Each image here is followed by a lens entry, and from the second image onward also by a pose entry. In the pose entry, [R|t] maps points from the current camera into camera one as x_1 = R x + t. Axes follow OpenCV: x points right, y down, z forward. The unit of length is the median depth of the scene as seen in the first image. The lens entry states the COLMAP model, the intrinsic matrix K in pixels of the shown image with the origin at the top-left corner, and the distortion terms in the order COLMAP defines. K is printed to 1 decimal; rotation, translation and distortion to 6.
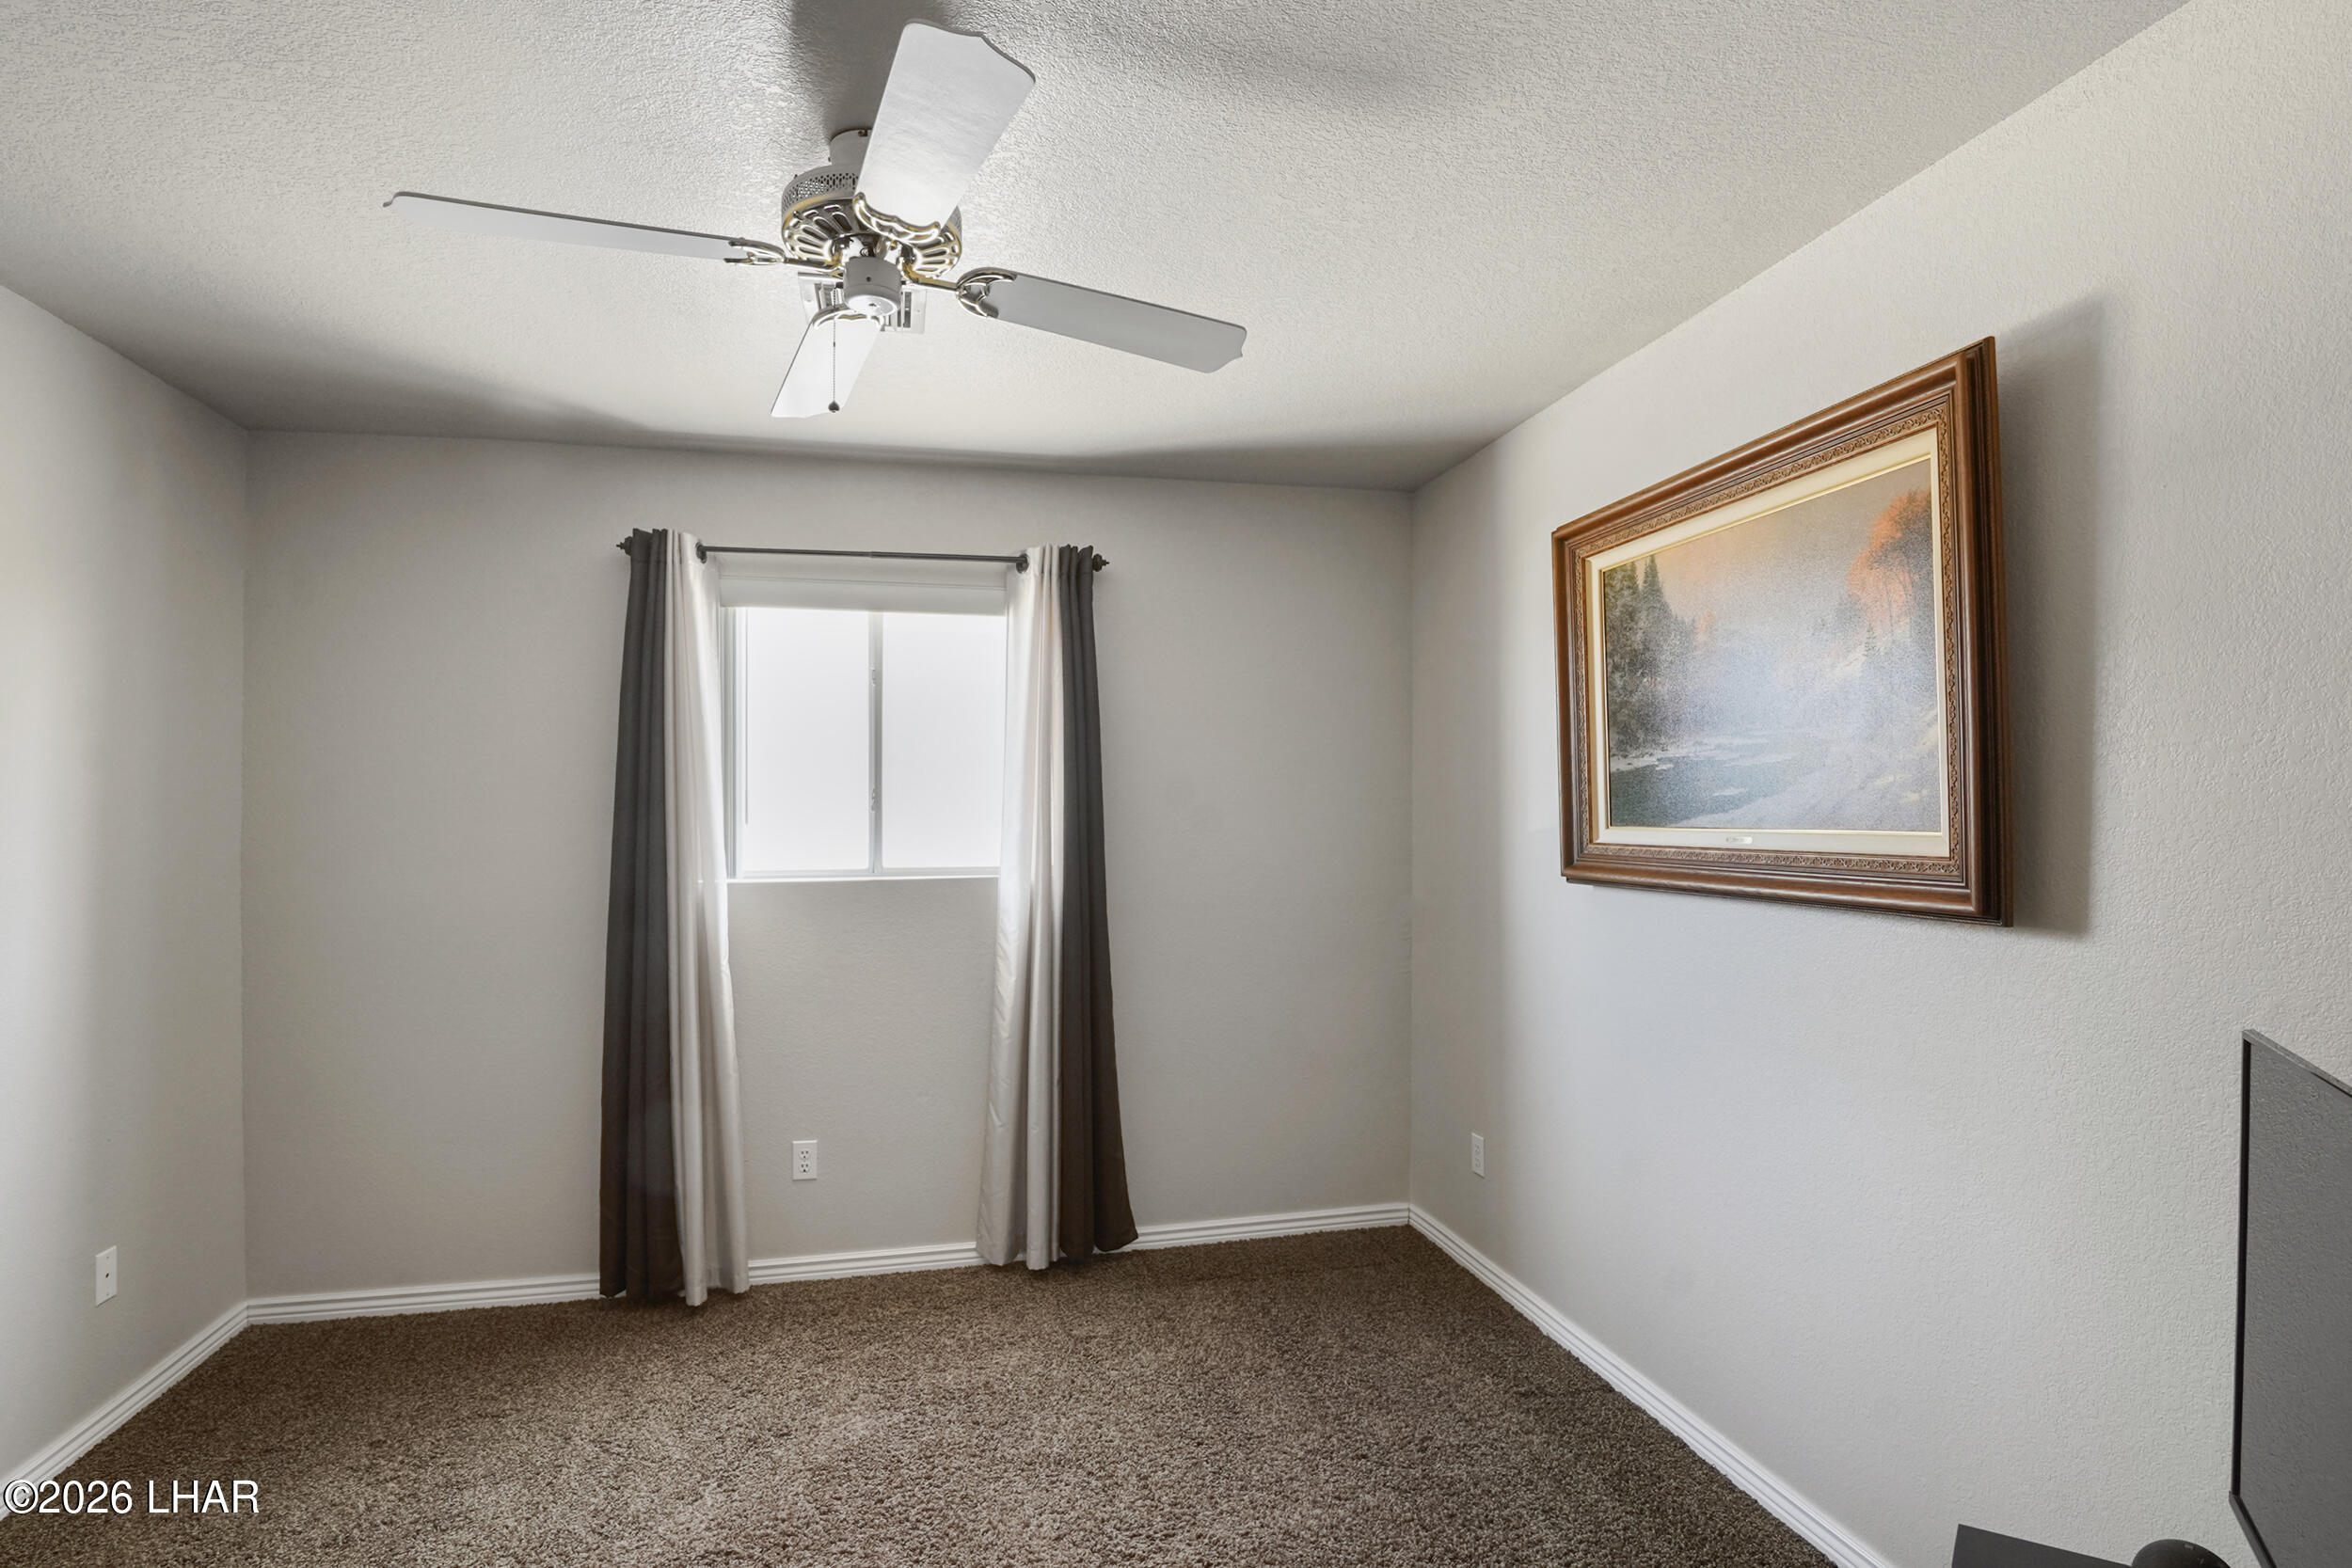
lens RADIAL K [[1148.5, 0, 1171.3], [0, 1148.5, 807.1], [0, 0, 1]] dist [-0.019252, -0.002829]
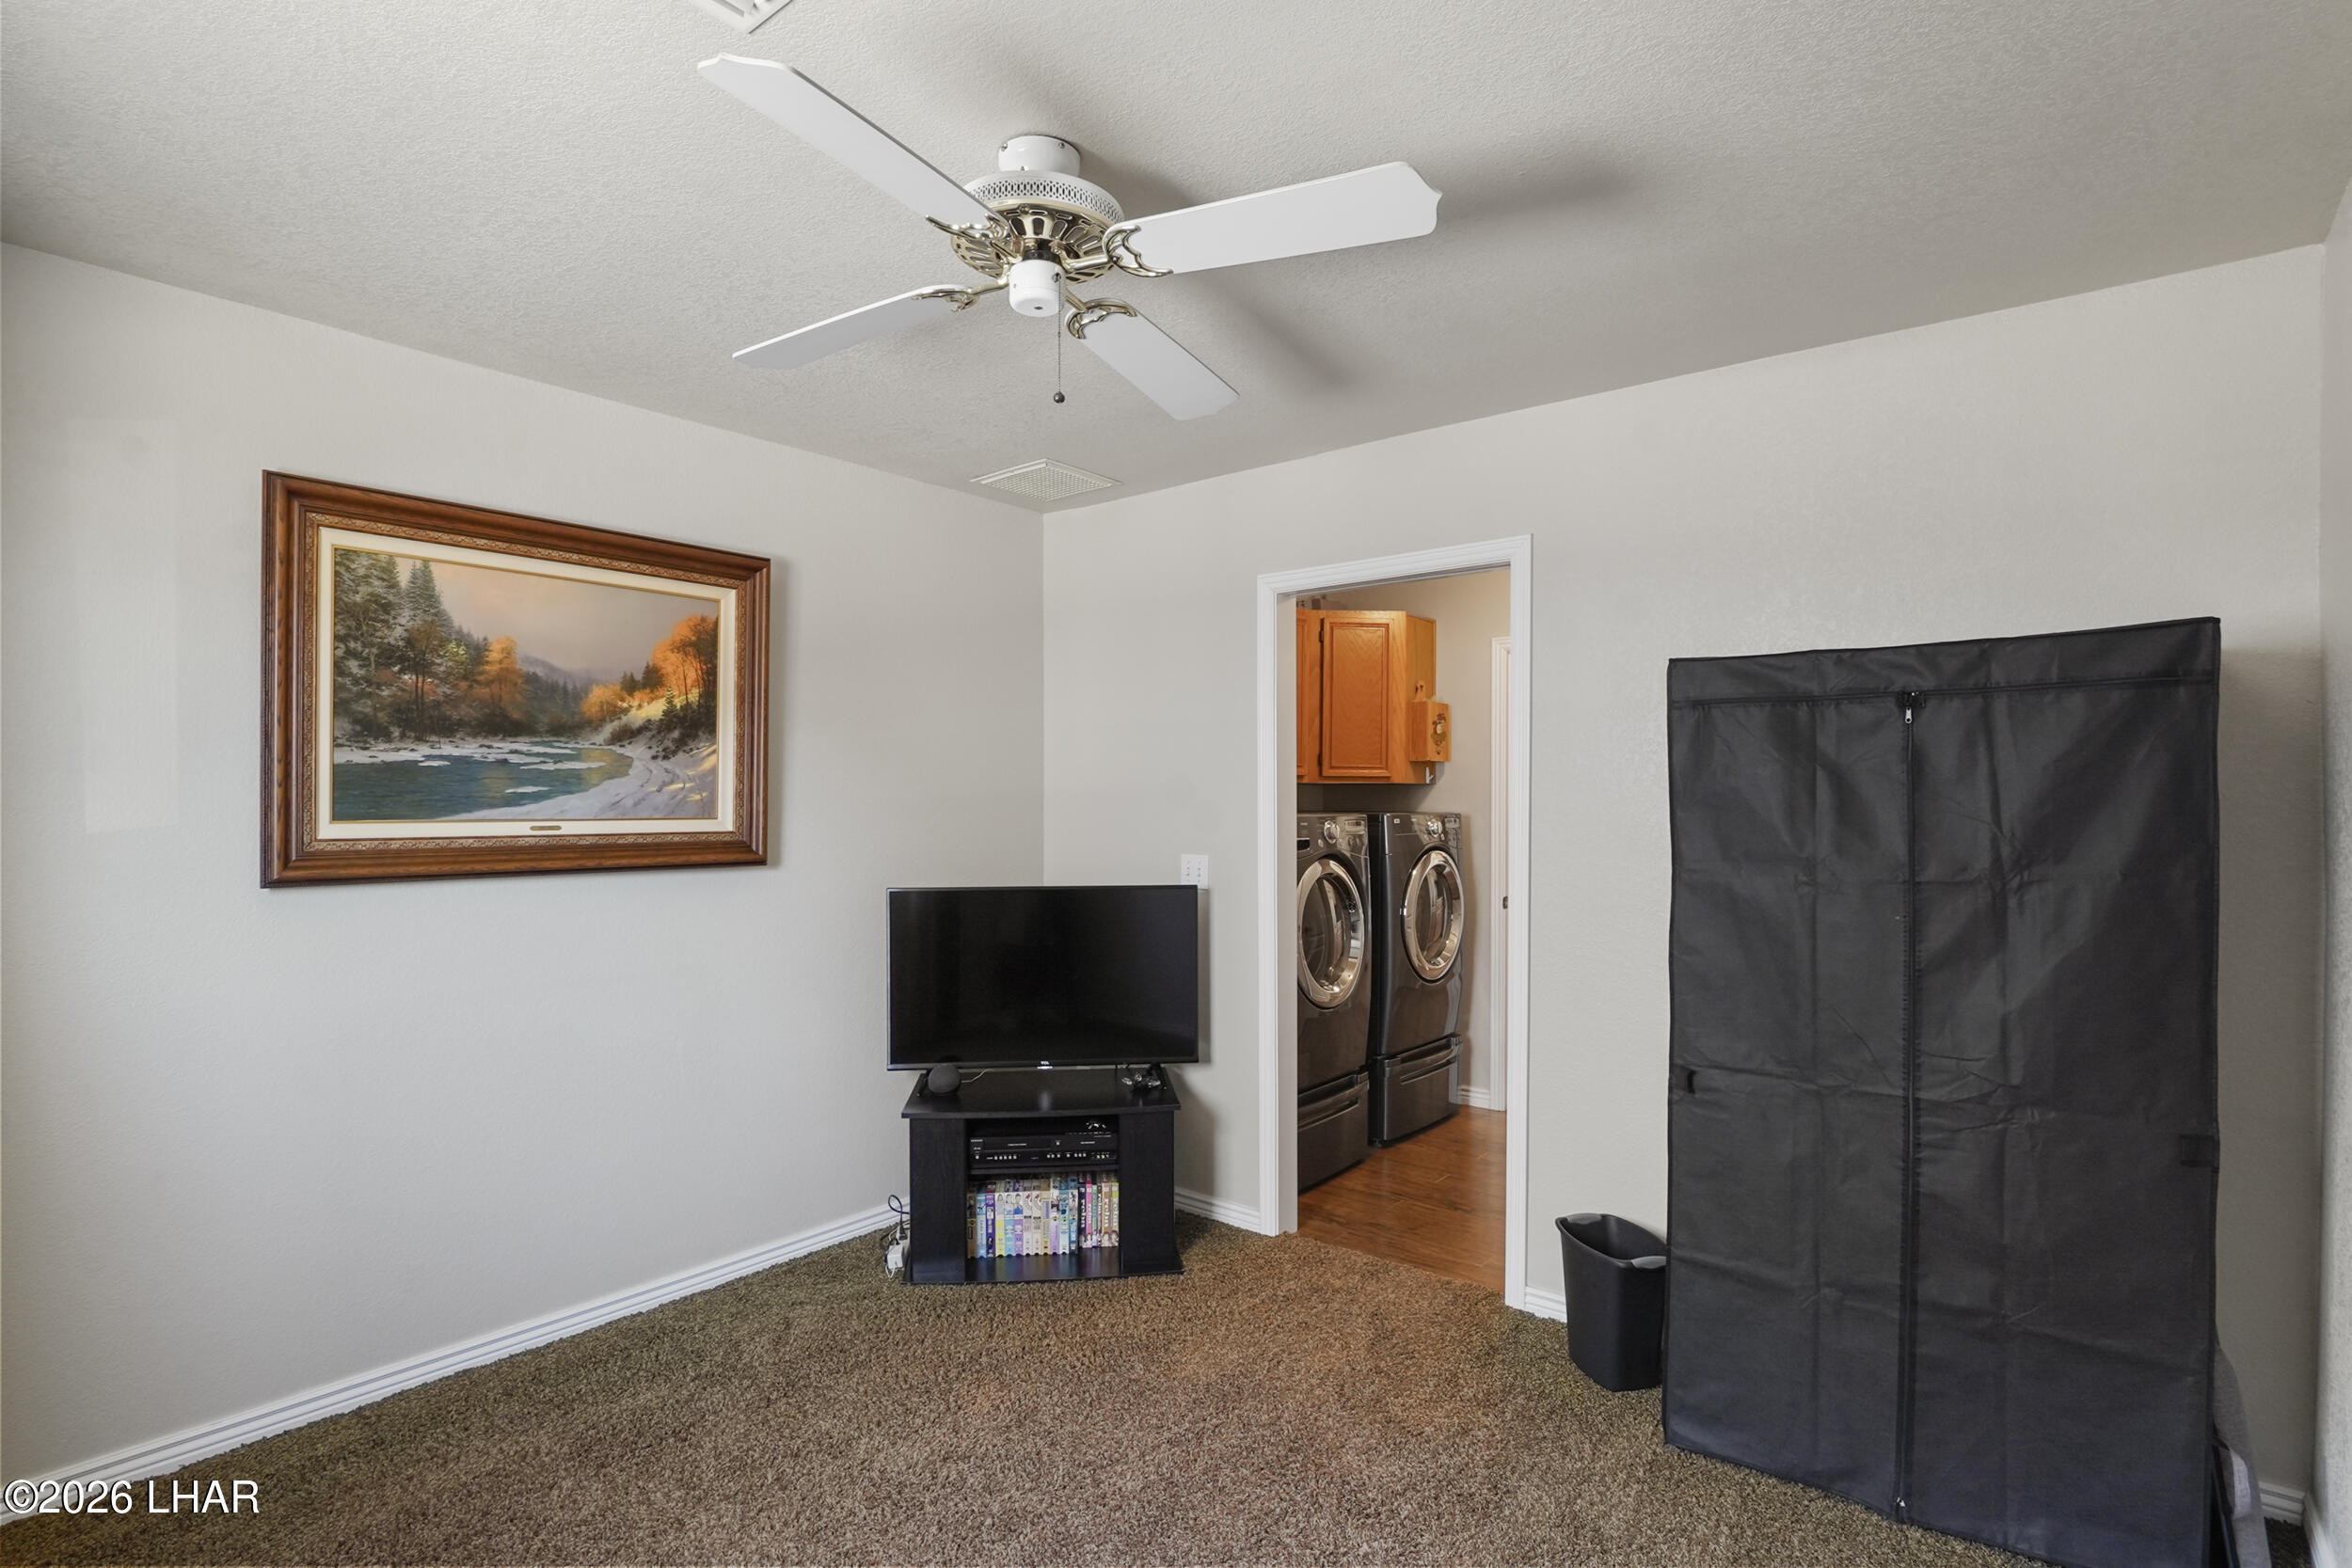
lens RADIAL K [[1148.5, 0, 1171.3], [0, 1148.5, 807.1], [0, 0, 1]] dist [-0.019252, -0.002829]
pose [[-0.609327, 0.006949, 0.792888, -0.797924], [0.001334, 0.999969, -0.007739, 0.014122], [-0.792918, -0.003658, -0.609318, 1.062152]]
